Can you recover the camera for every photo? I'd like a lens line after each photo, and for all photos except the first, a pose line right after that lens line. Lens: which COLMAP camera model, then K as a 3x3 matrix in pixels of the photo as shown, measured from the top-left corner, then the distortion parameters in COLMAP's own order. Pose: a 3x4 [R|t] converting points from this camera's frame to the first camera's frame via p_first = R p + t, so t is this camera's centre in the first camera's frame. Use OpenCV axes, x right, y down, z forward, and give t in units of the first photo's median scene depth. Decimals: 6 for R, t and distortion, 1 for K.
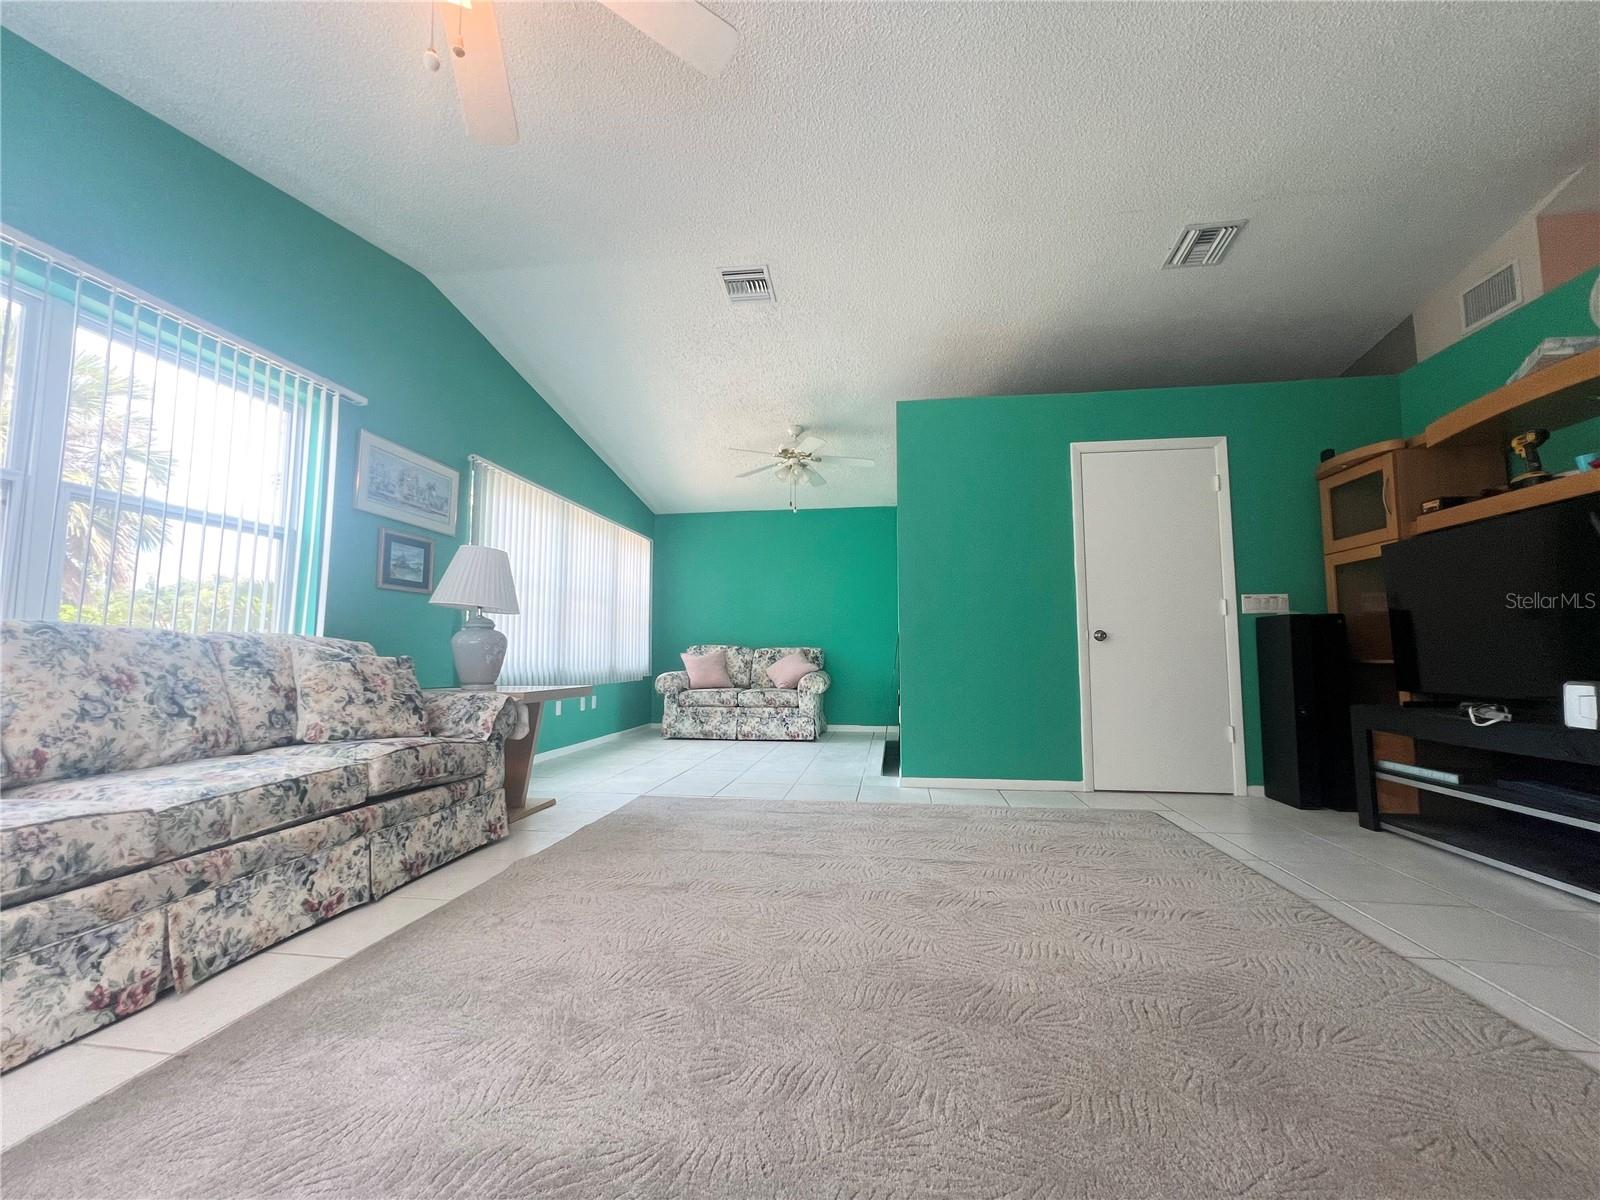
lens RADIAL K [[638.7, 0, 801.2], [0, 638.7, 601.9], [0, 0, 1]] dist [-0.002092, 0.000365]
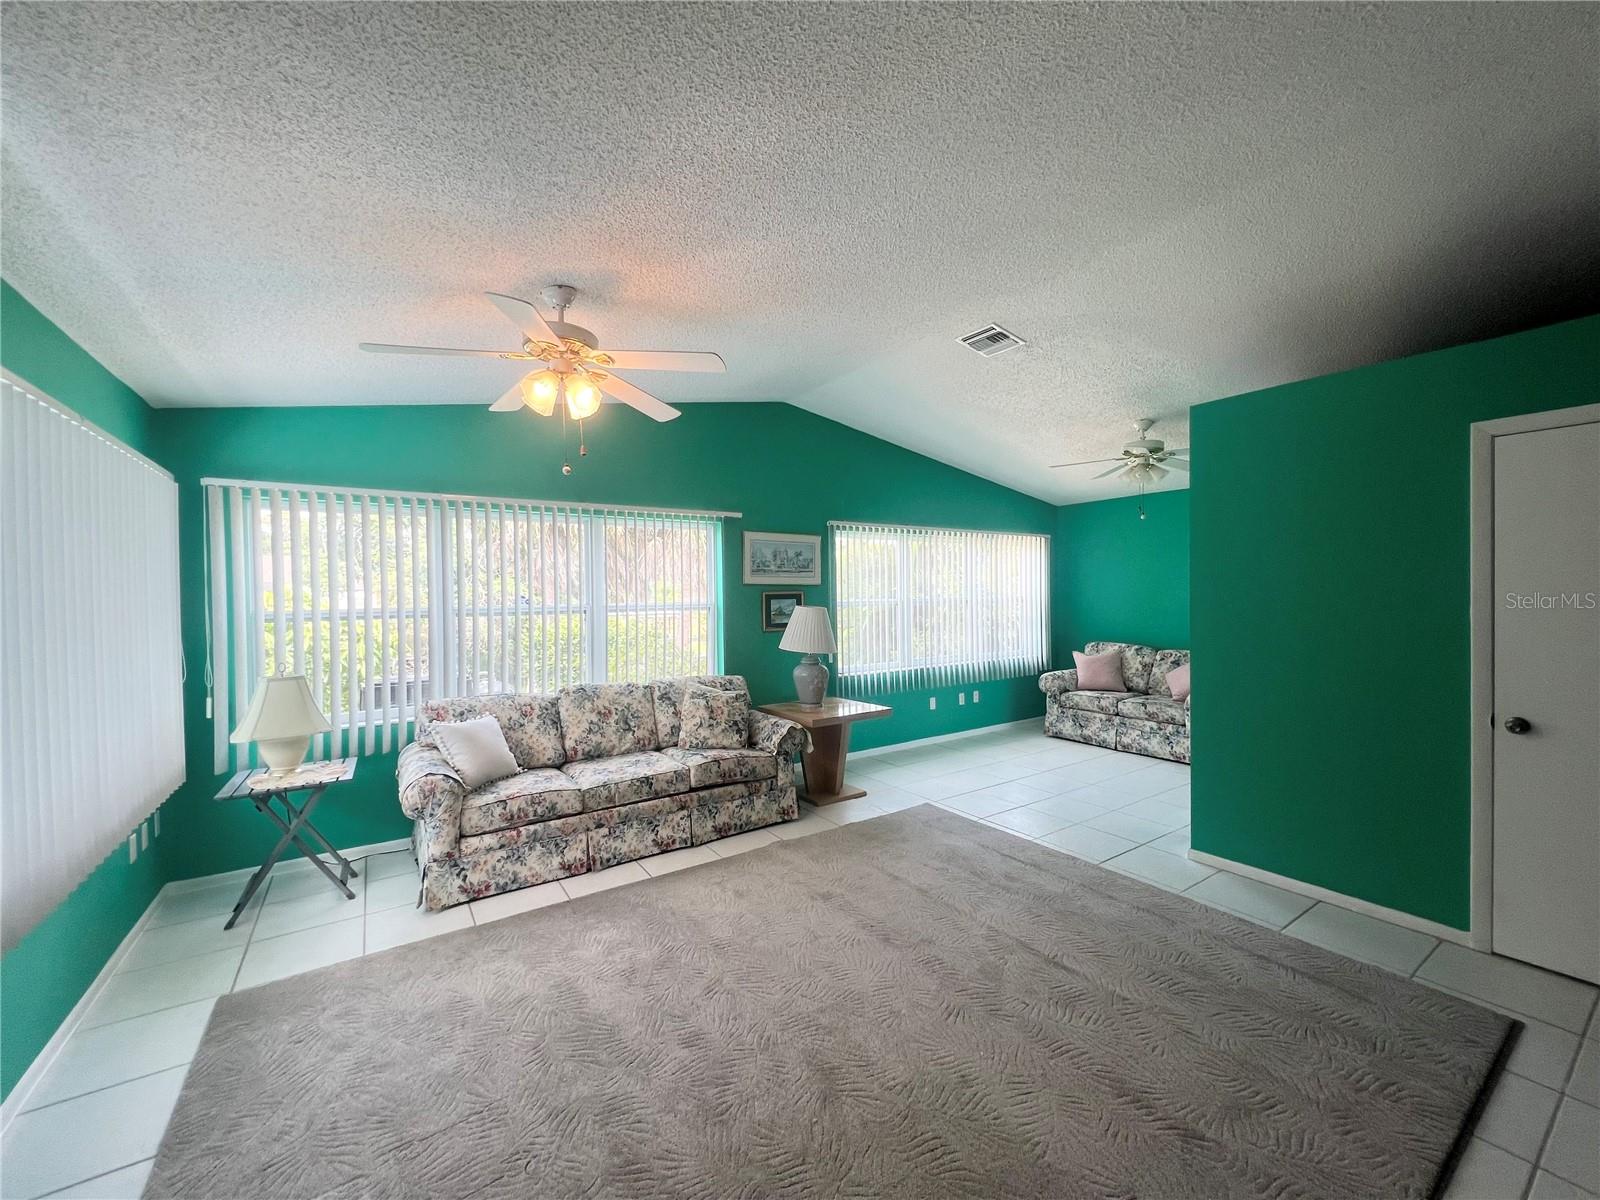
lens RADIAL K [[638.7, 0, 804.0], [0, 638.7, 599.0], [0, 0, 1]] dist [-0.002092, 0.000365]
pose [[0.671136, 0.000848, -0.741334, 0.748873], [0.073720, 0.994966, 0.067877, -0.276846], [0.737660, -0.100206, 0.667695, 0.087434]]
